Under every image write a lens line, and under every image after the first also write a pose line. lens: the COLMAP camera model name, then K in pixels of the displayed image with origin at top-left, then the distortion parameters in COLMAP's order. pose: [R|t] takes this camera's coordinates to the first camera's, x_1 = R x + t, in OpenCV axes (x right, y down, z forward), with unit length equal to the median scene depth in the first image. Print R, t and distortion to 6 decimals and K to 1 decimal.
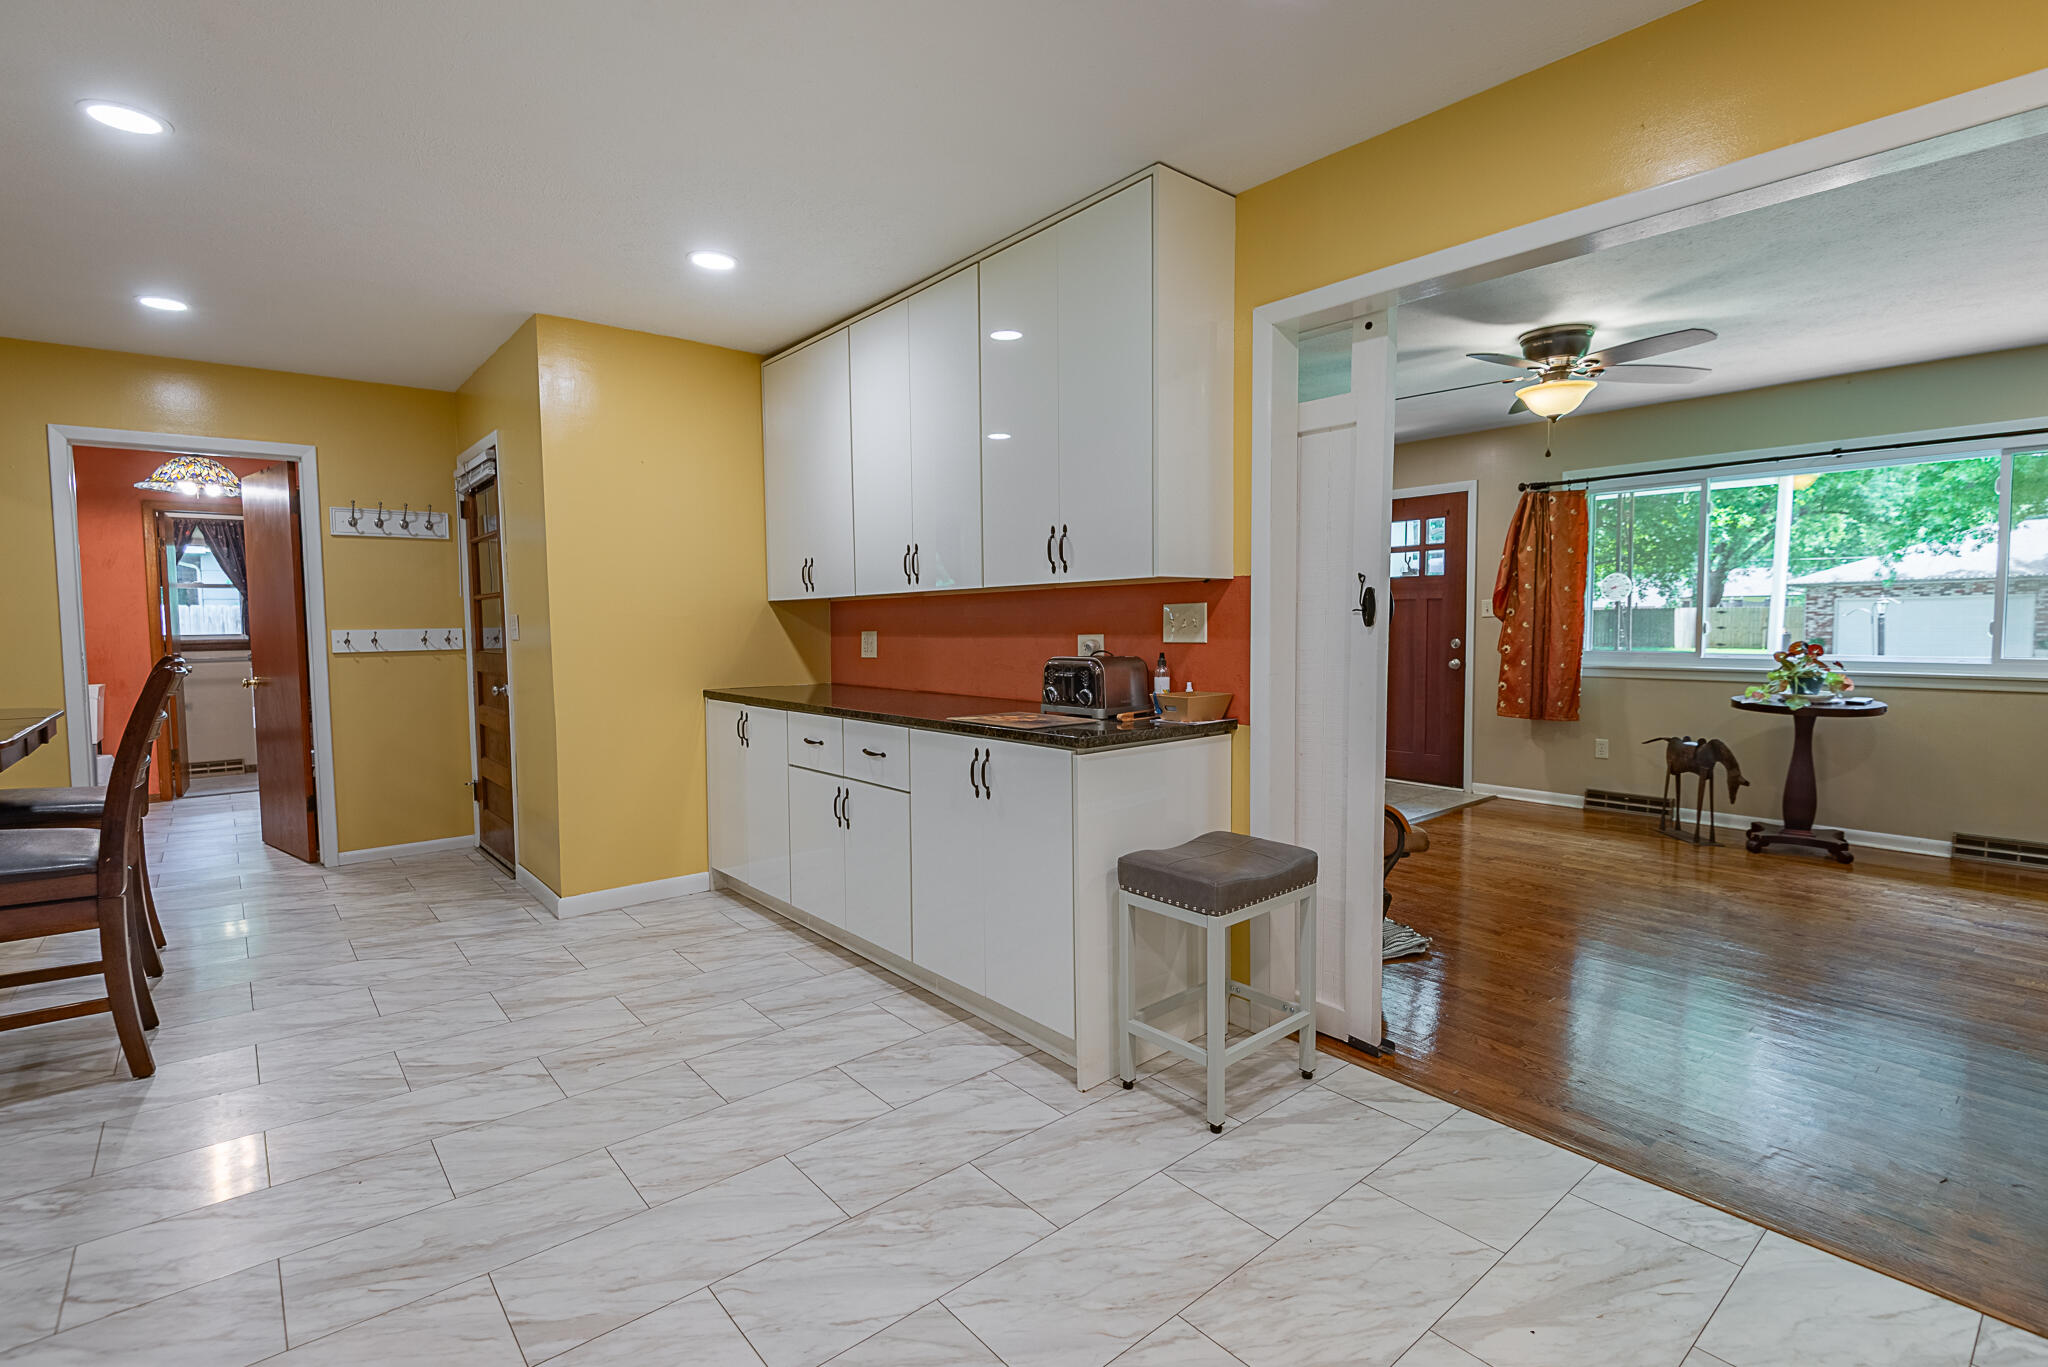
lens RADIAL K [[941.2, 0, 986.7], [0, 941.2, 673.5], [0, 0, 1]] dist [0.027508, -0.013746]
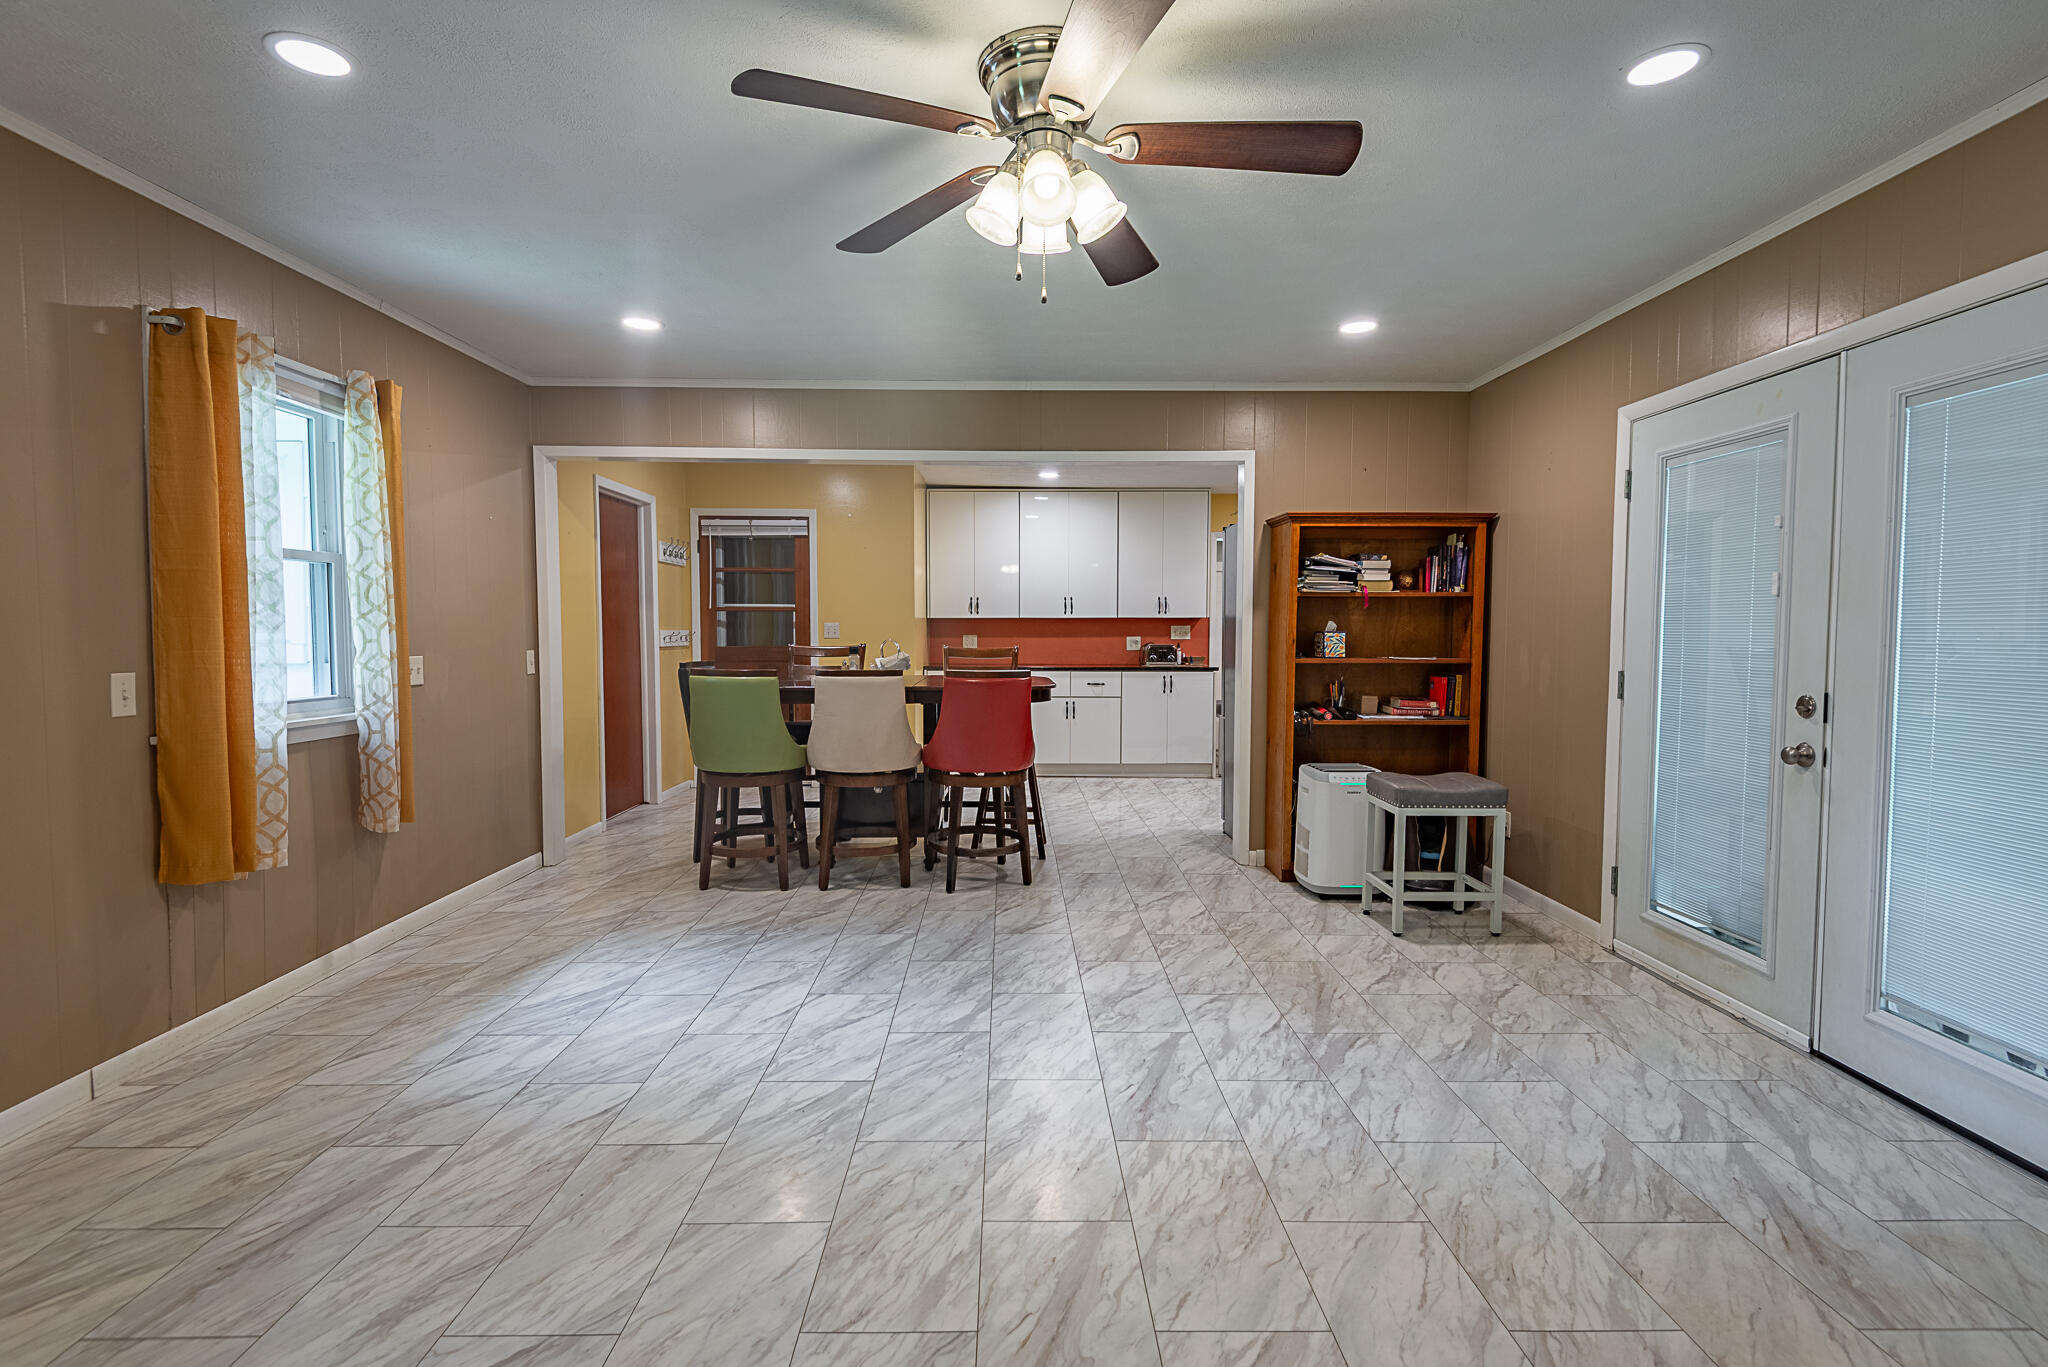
lens RADIAL K [[941.2, 0, 1007.8], [0, 941.2, 674.7], [0, 0, 1]] dist [0.027508, -0.013746]
pose [[0.629614, -0.021380, 0.776613, -2.948609], [0.032571, 0.999469, 0.001109, 0.068130], [-0.776225, 0.024596, 0.629976, -0.496180]]
